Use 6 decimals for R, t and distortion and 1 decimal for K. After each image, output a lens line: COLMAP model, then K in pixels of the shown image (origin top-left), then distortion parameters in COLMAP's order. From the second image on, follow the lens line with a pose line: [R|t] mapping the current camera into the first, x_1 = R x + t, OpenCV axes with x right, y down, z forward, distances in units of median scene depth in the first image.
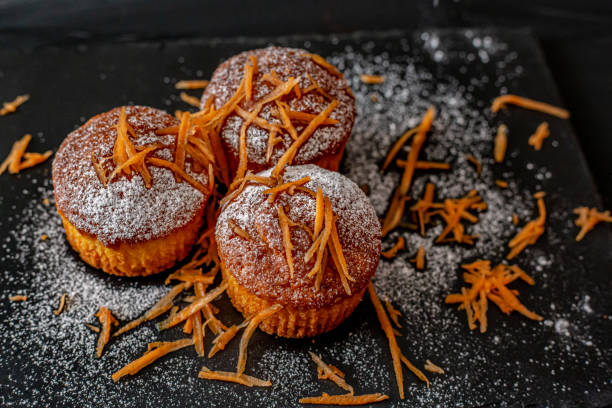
lens RADIAL K [[1052.7, 0, 306.8], [0, 1052.7, 195.2], [0, 0, 1]] dist [0.039914, -0.097211]
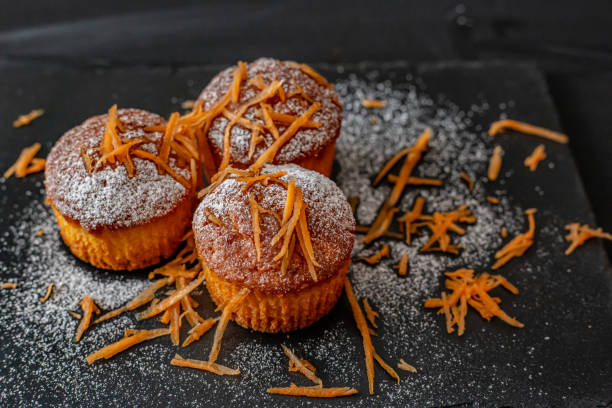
lens RADIAL K [[1052.7, 0, 306.8], [0, 1052.7, 195.2], [0, 0, 1]] dist [0.039914, -0.097211]
pose [[0.994095, 0.017130, -0.107151, 0.129145], [-0.031036, 0.991095, -0.129492, 0.133780], [0.103979, 0.132053, 0.985774, -0.010297]]
